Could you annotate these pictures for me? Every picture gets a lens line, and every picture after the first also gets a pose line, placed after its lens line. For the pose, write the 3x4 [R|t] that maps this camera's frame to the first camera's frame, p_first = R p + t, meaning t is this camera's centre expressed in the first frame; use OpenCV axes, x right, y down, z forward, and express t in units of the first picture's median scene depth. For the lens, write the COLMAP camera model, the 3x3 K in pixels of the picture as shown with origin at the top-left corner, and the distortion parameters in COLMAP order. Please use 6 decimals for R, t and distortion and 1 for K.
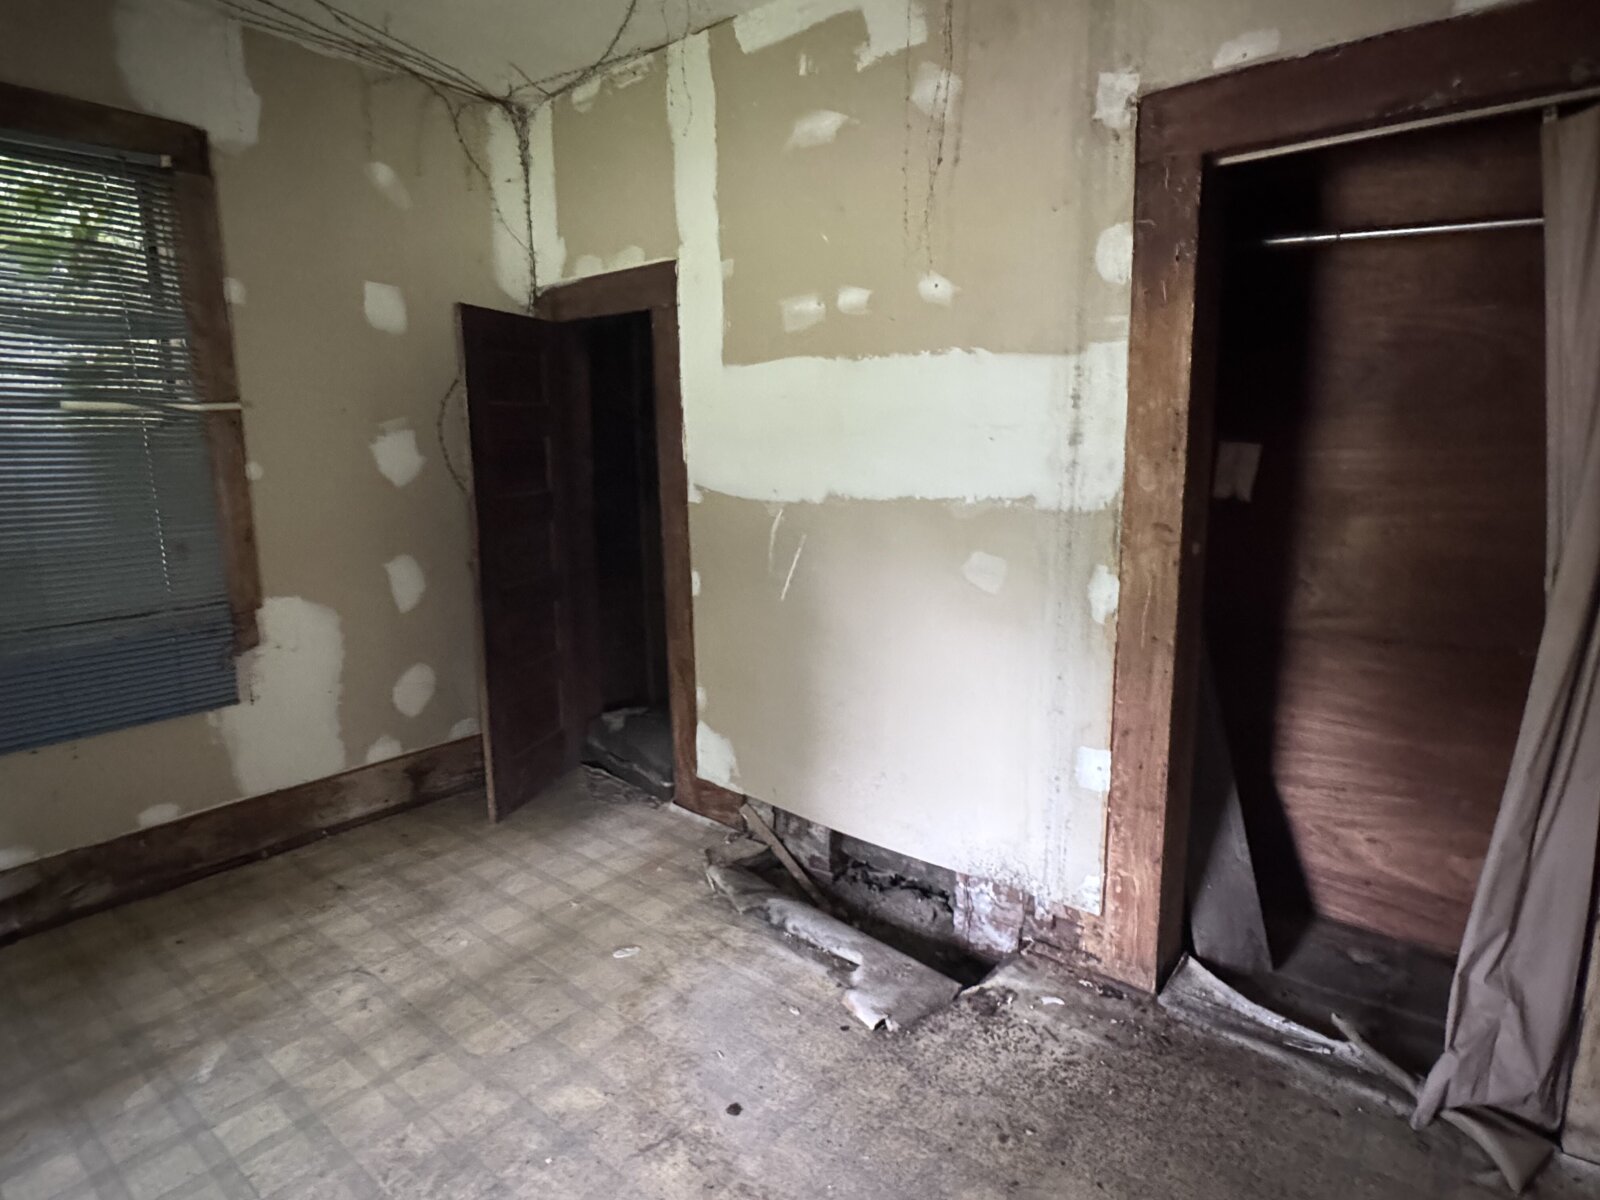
lens RADIAL K [[894.4, 0, 802.8], [0, 894.4, 597.2], [0, 0, 1]] dist [-0.003500, 0.001272]
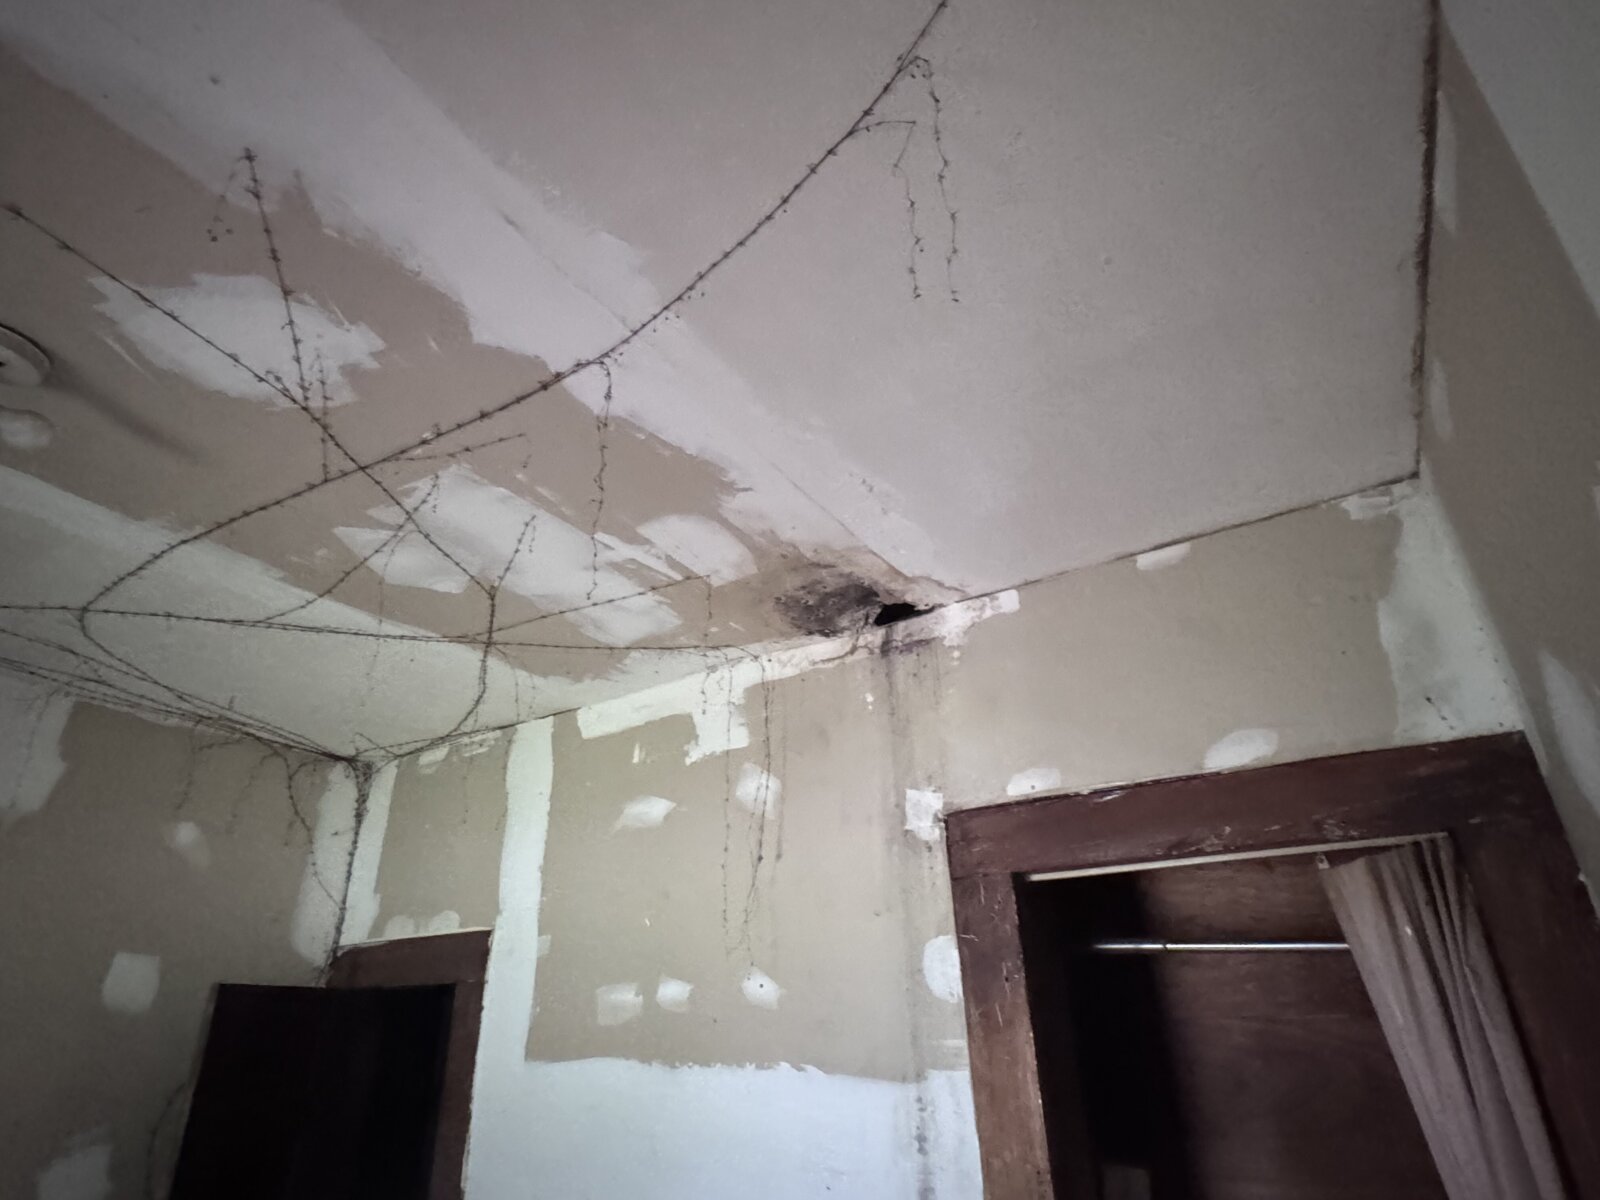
lens RADIAL K [[894.4, 0, 802.0], [0, 894.4, 602.6], [0, 0, 1]] dist [-0.003500, 0.001272]
pose [[0.992354, 0.044761, 0.115023, 0.067775], [0.031901, 0.807244, -0.589354, -0.125165], [-0.119232, 0.588517, 0.799644, 0.041204]]
